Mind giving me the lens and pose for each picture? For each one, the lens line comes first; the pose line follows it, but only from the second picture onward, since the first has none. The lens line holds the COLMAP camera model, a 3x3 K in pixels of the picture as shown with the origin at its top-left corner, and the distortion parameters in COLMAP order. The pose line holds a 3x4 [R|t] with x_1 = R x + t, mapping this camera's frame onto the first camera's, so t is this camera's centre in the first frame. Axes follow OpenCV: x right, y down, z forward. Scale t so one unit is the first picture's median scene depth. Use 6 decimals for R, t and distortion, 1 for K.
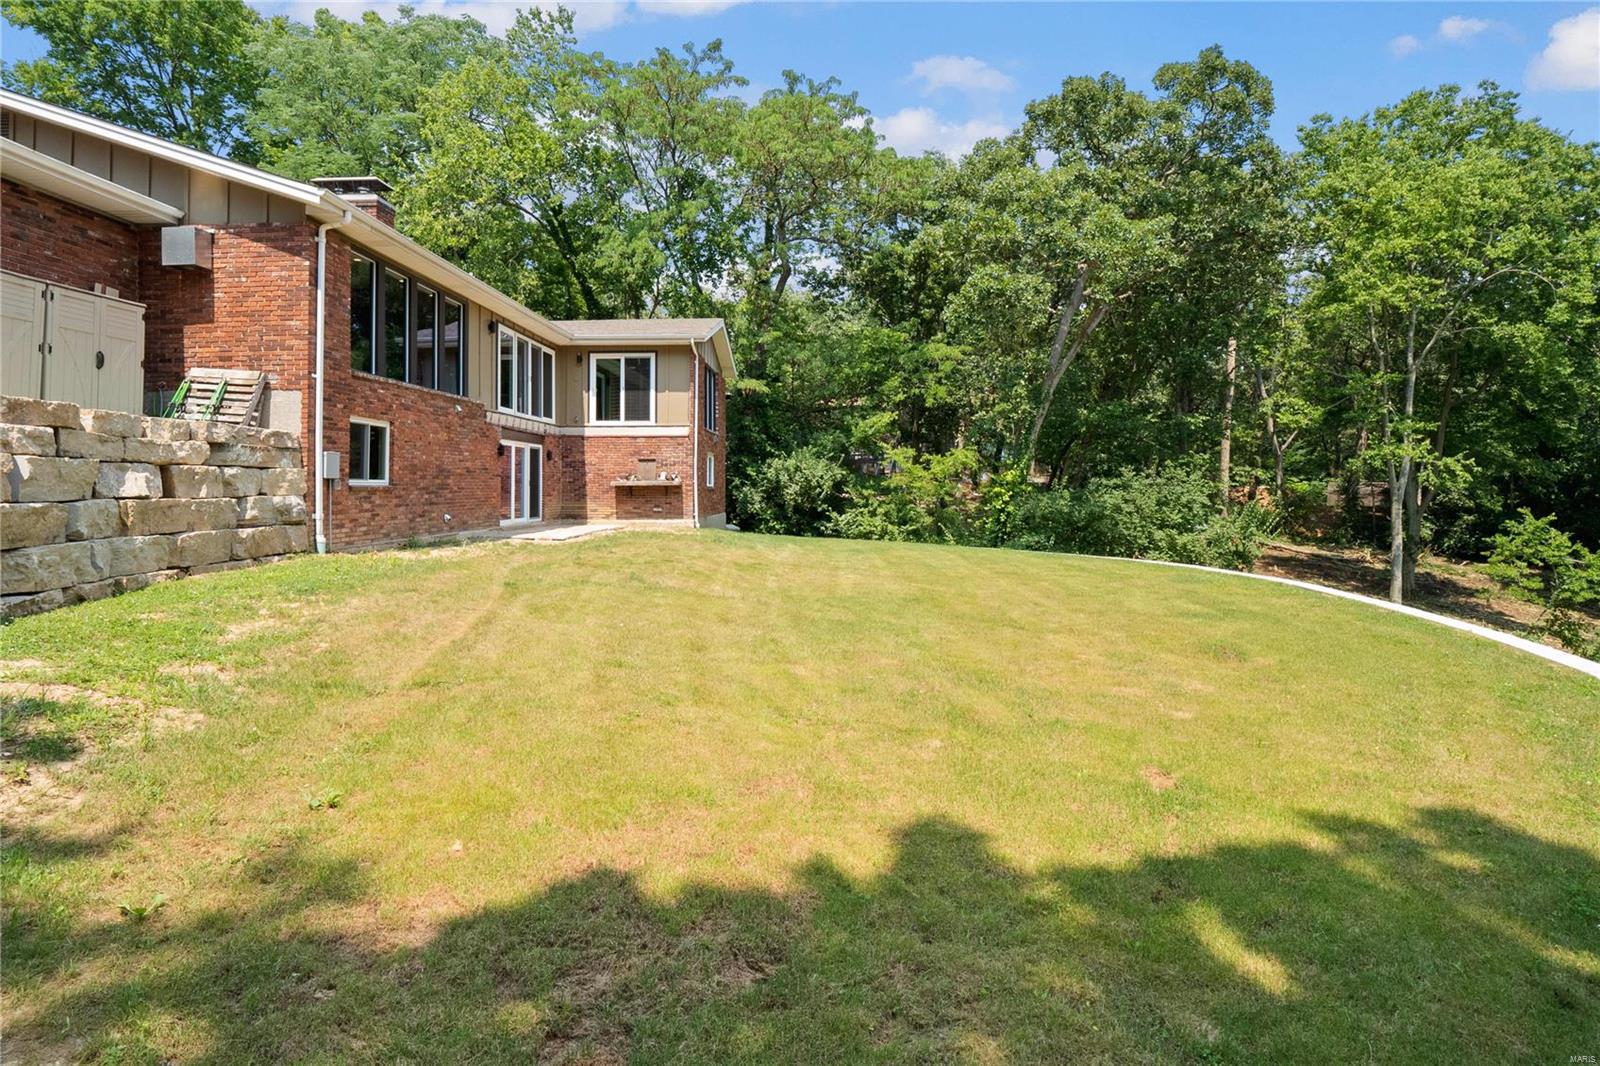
lens RADIAL K [[734.8, 0, 807.7], [0, 734.8, 476.1], [0, 0, 1]] dist [0.000441, -0.000251]
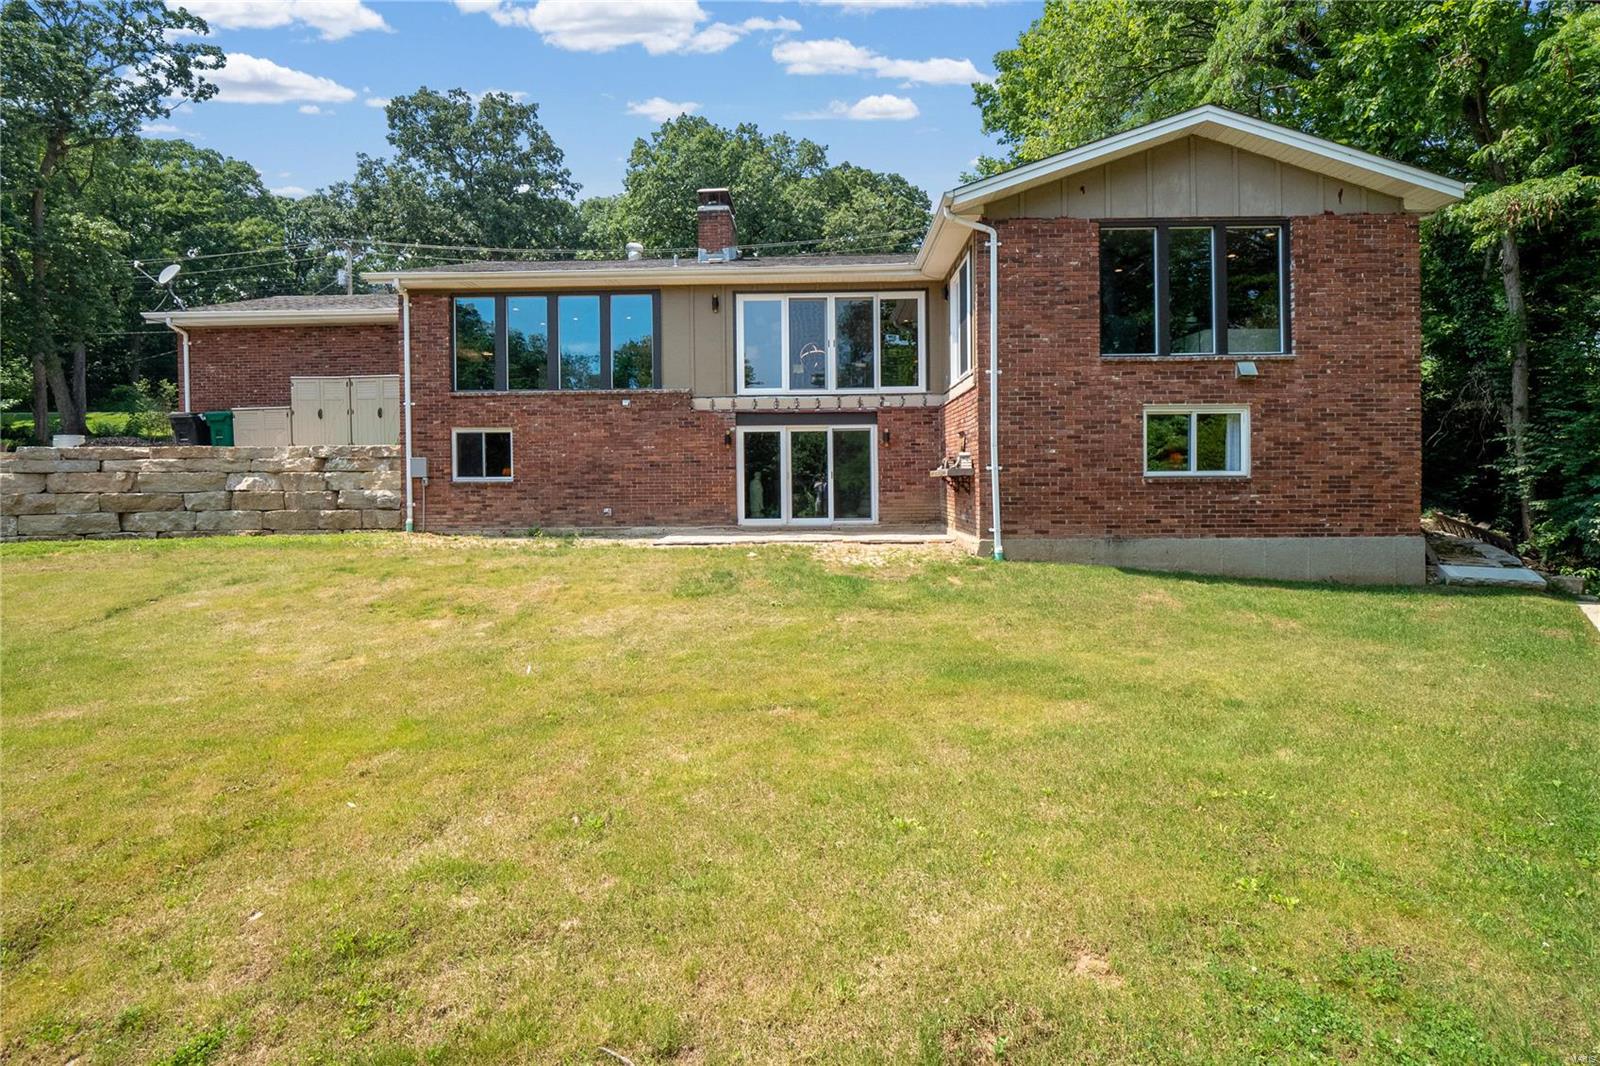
lens RADIAL K [[734.8, 0, 807.7], [0, 734.8, 476.1], [0, 0, 1]] dist [0.000441, -0.000251]
pose [[0.027871, -0.006868, -0.999588, 0.645738], [0.023665, 0.999701, -0.006209, 0.023560], [0.999331, -0.023482, 0.028025, 1.486297]]
